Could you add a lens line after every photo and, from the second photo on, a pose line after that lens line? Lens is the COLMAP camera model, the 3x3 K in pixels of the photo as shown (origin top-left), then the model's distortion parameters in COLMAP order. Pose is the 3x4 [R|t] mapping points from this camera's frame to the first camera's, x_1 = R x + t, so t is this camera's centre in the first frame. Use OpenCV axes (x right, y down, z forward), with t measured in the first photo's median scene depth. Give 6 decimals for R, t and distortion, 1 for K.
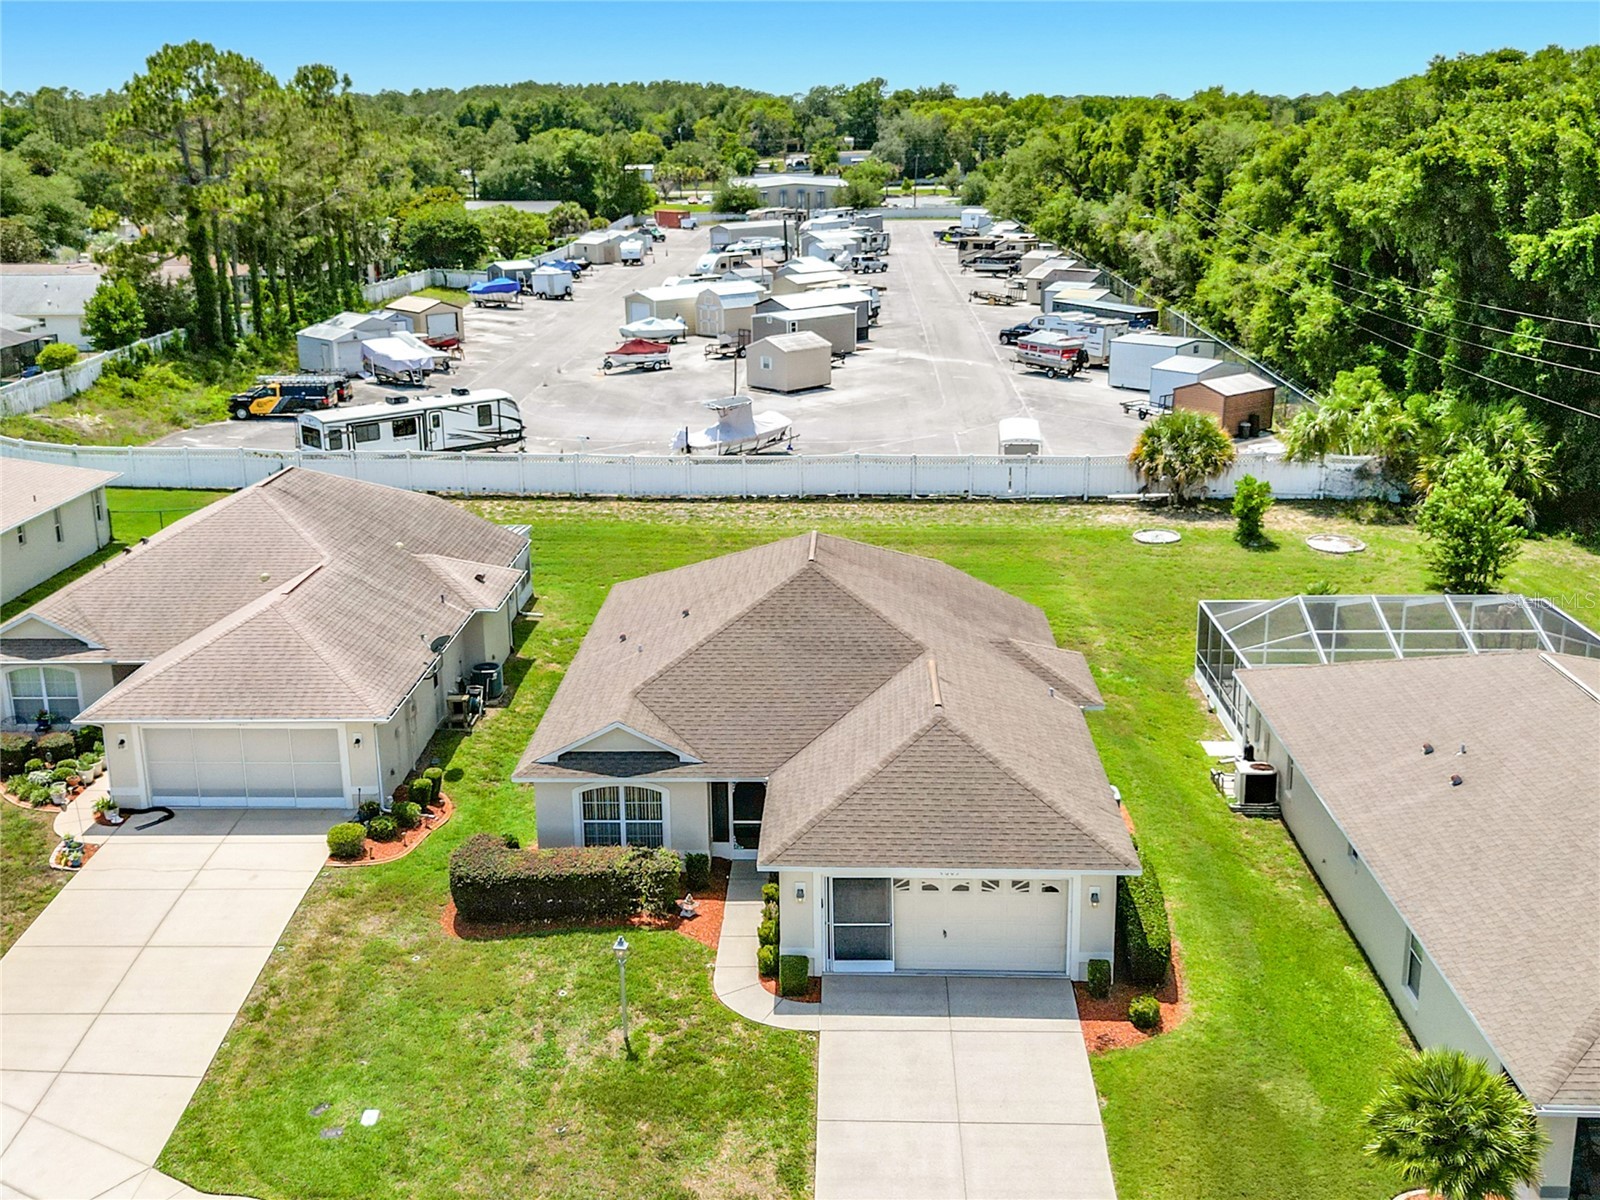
lens RADIAL K [[1770.9, 0, 777.8], [0, 1770.9, 541.0], [0, 0, 1]] dist [0.145590, -0.371914]
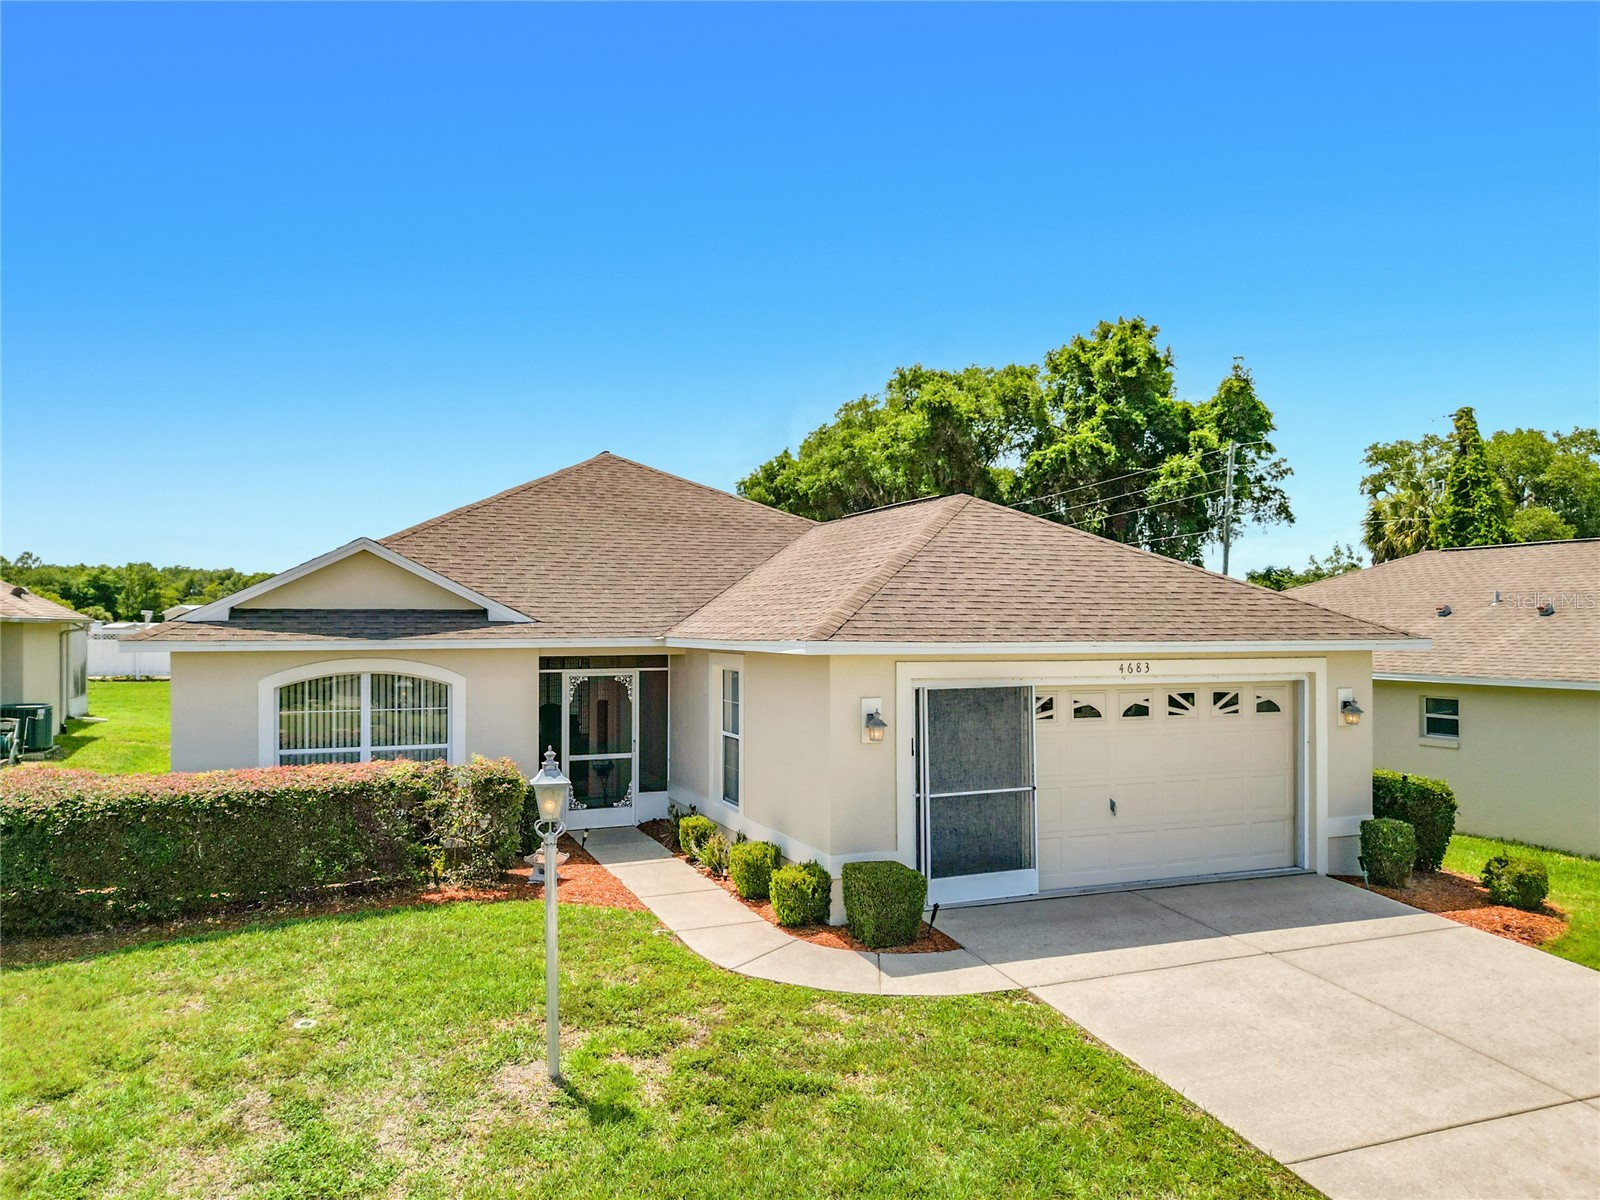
lens RADIAL K [[1160.4, 0, 800.0], [0, 1160.4, 600.0], [0, 0, 1]] dist [0.062524, -0.058777]
pose [[0.905605, 0.023564, 0.423467, -0.132775], [0.093775, 0.962619, -0.254109, 0.241085], [-0.413625, 0.269833, 0.869543, 0.732258]]
